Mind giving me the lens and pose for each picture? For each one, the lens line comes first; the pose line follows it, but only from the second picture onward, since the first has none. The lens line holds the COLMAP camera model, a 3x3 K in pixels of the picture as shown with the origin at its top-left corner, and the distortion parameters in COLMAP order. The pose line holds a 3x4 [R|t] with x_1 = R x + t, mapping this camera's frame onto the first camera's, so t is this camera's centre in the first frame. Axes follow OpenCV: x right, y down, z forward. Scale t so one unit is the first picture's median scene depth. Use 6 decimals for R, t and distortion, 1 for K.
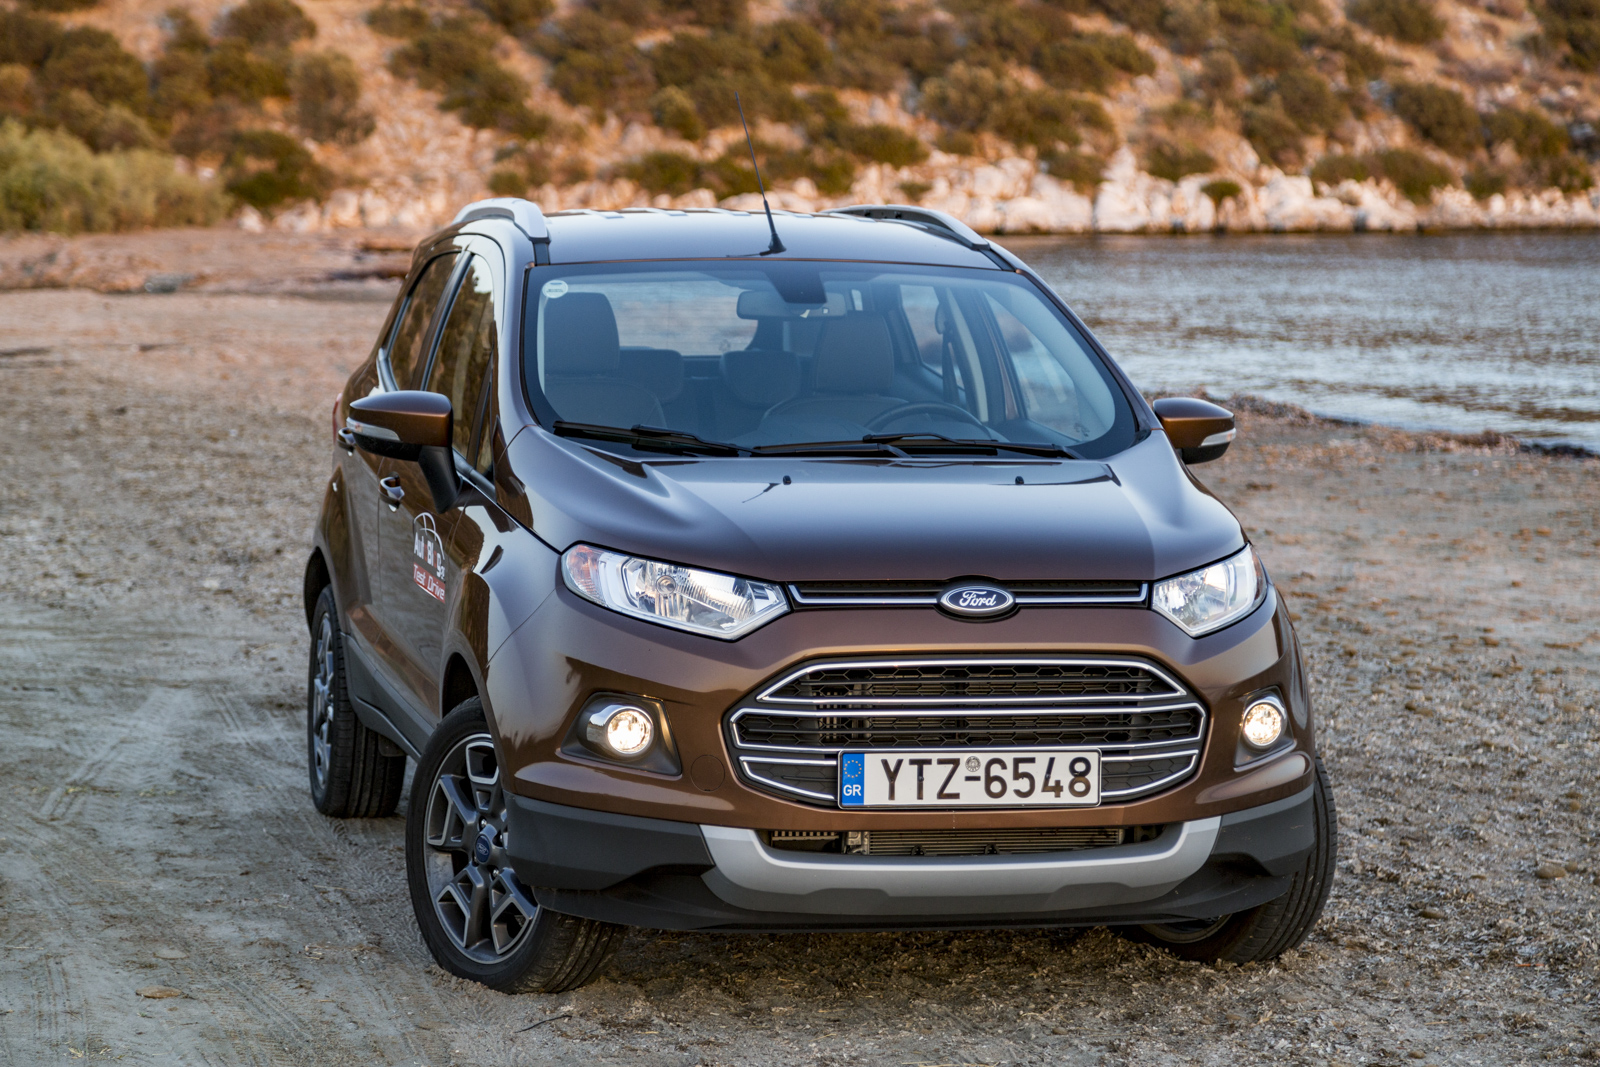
lens RADIAL K [[4207.6, 0, 795.9], [0, 4207.6, 535.3], [0, 0, 1]] dist [0.005948, 0.000000]
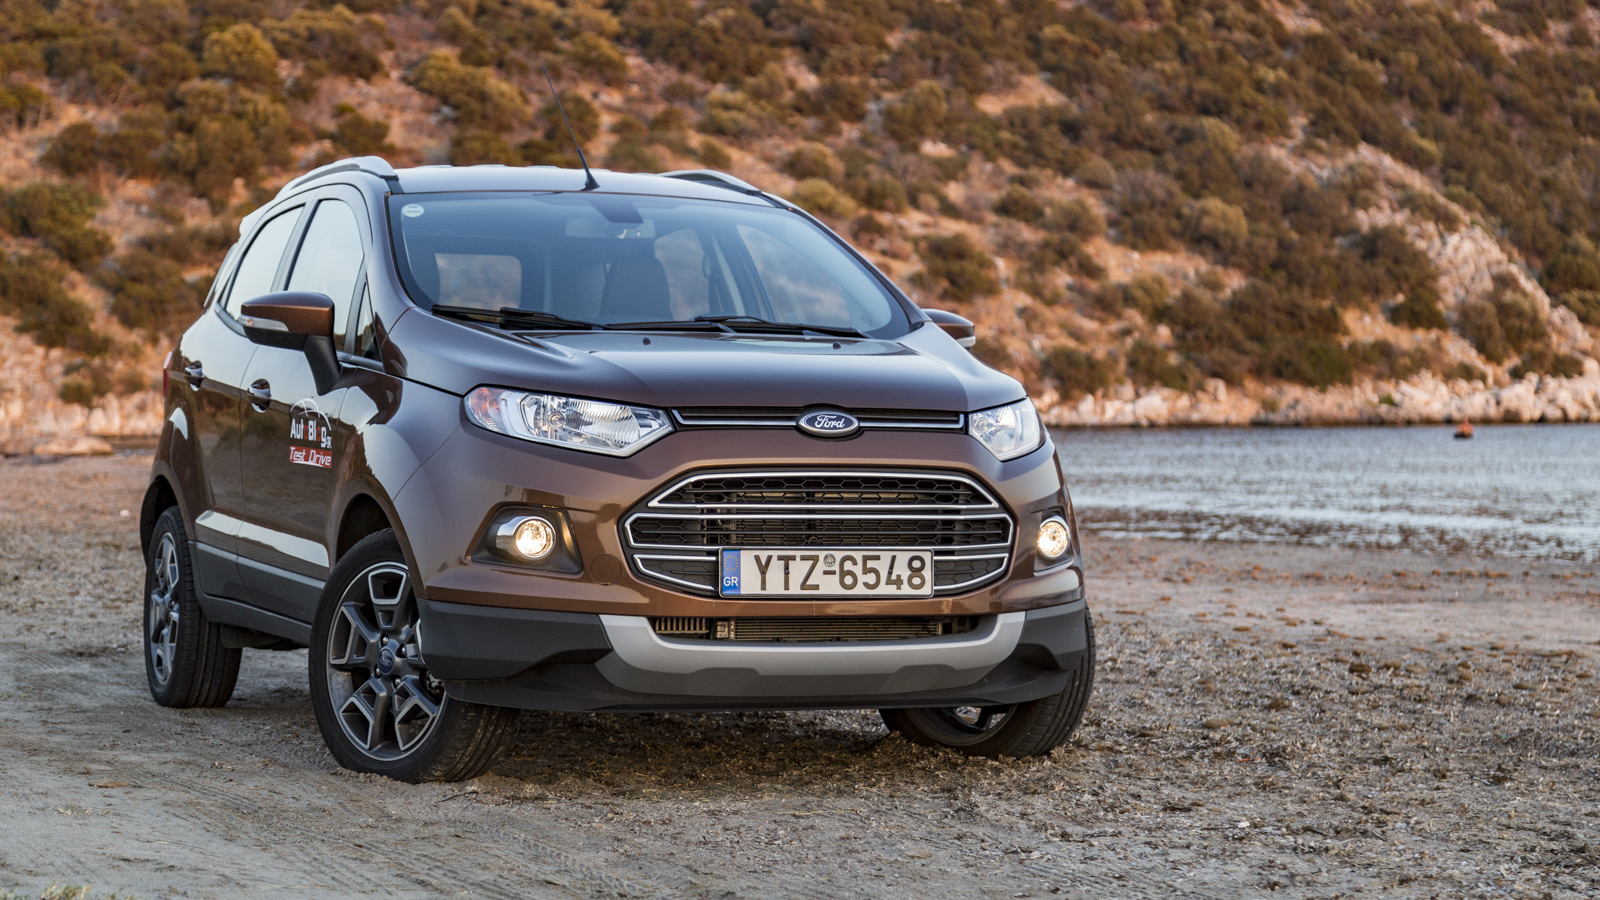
lens RADIAL K [[3465.8, 0, 800.1], [0, 3465.8, 448.1], [0, 0, 1]] dist [0.028890, 0.000000]
pose [[0.989275, -0.006241, 0.145930, -0.100197], [0.017200, 0.997113, -0.073959, 0.088236], [-0.145047, 0.075676, 0.986526, 0.038155]]
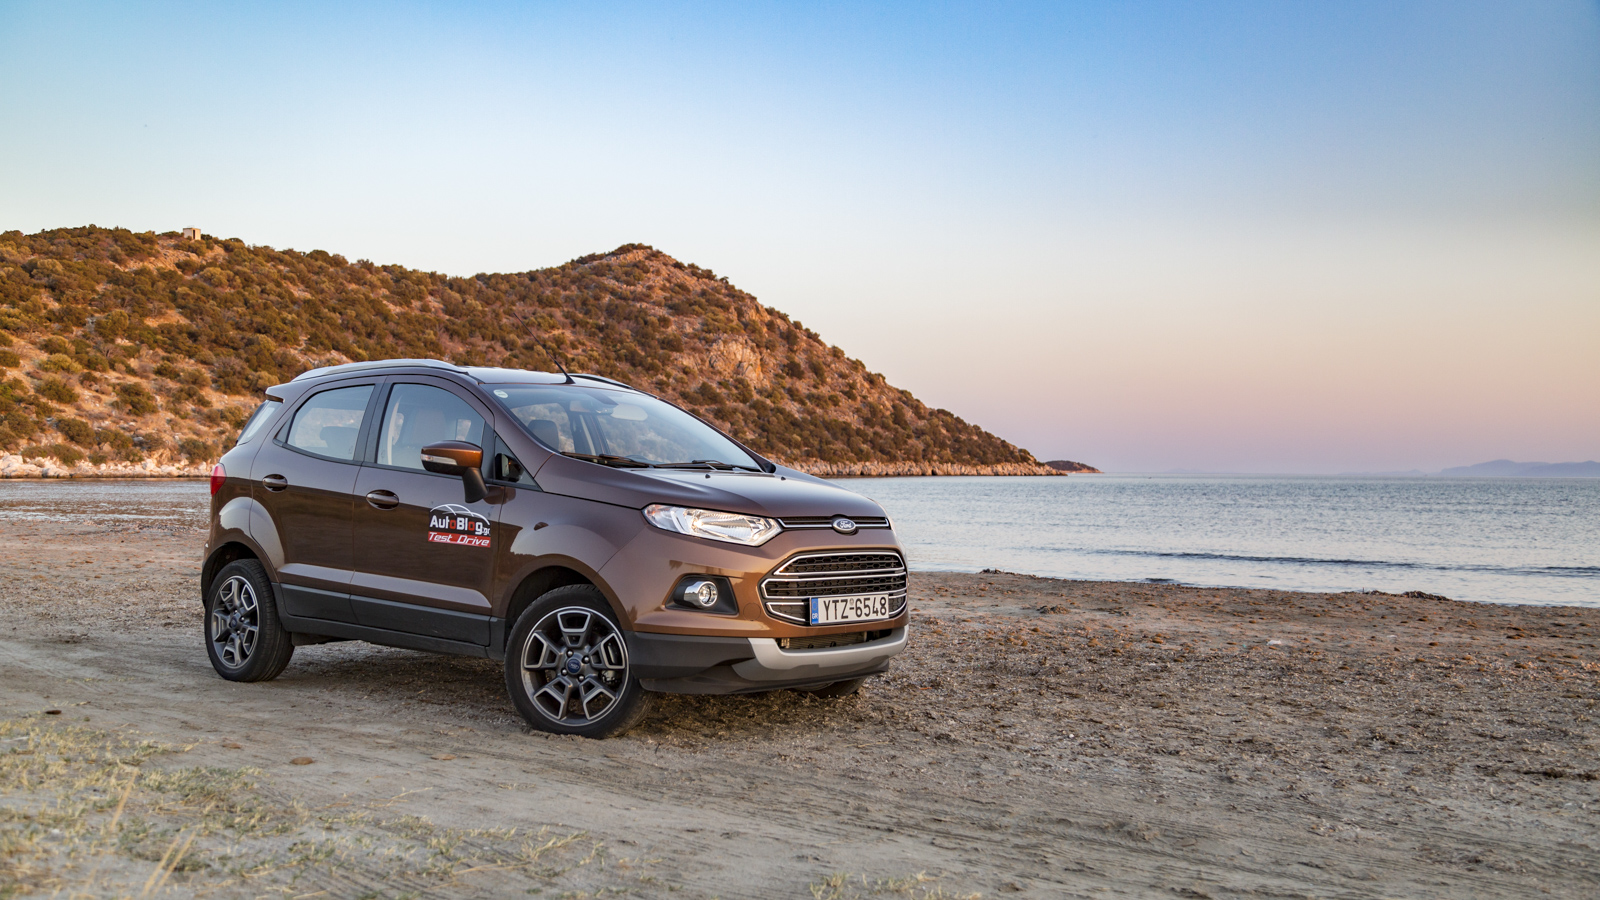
lens RADIAL K [[1489.6, 0, 789.5], [0, 1489.6, 439.3], [0, 0, 1]] dist [0.011824, 0.000000]
pose [[0.804898, 0.018652, 0.593120, -0.403054], [0.042785, 0.995081, -0.089354, 0.035995], [-0.591869, 0.097298, 0.800140, 0.378646]]
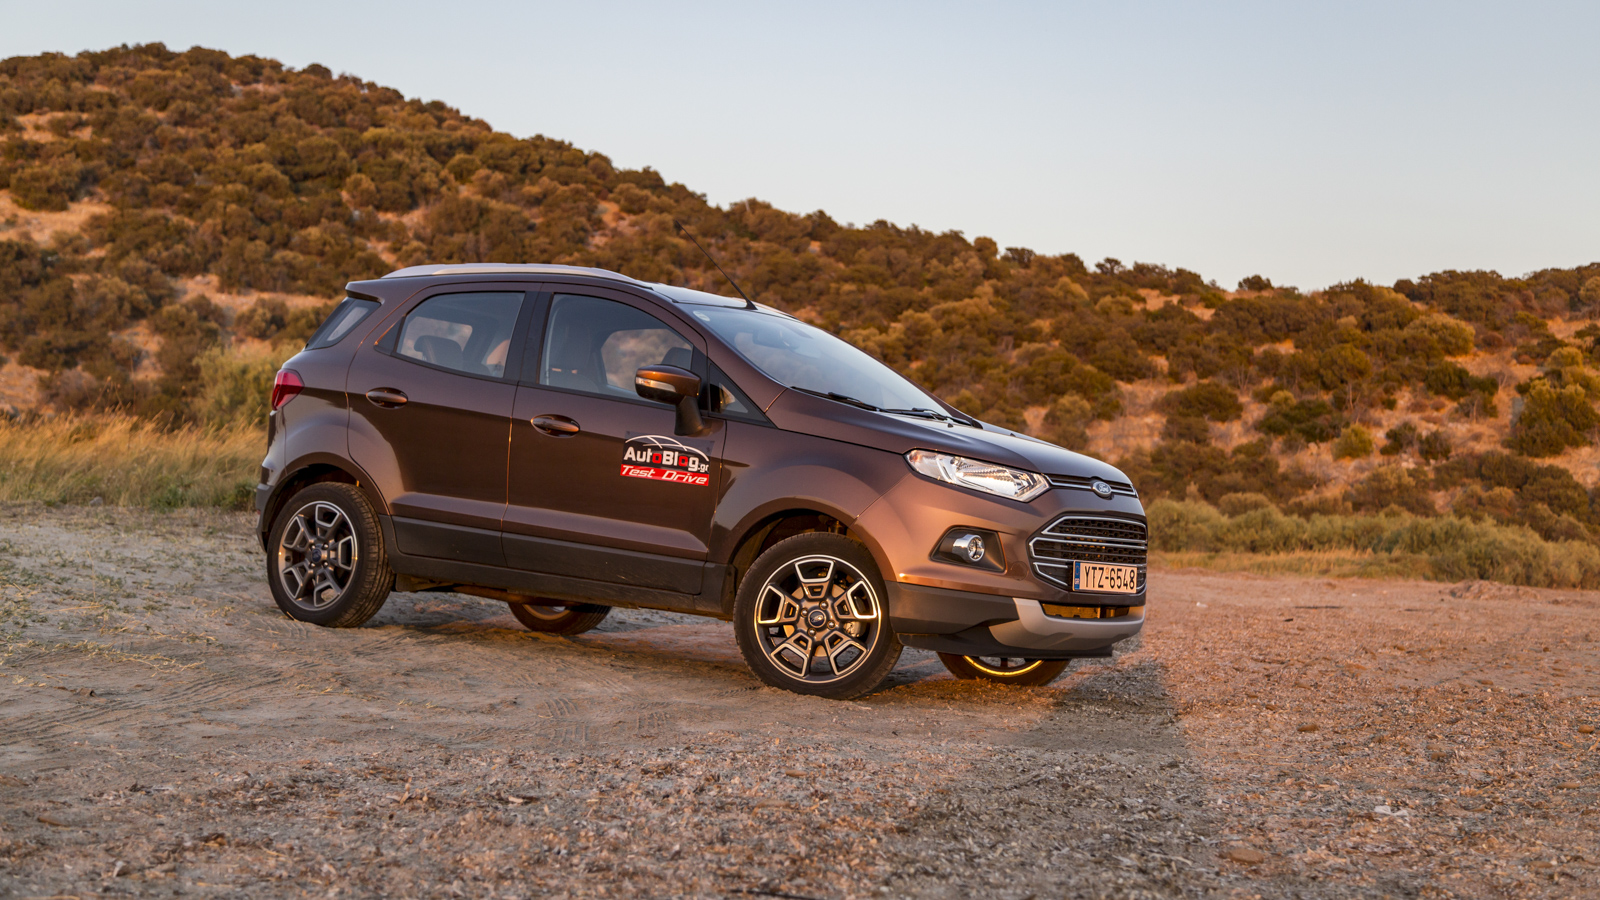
lens RADIAL K [[2395.4, 0, 746.2], [0, 2395.4, 459.4], [0, 0, 1]] dist [0.362360, 0.000000]
pose [[0.745581, 0.060401, 0.663673, -0.780483], [-0.022354, 0.997590, -0.065678, 0.074966], [-0.666040, 0.034133, 0.745134, 0.249451]]
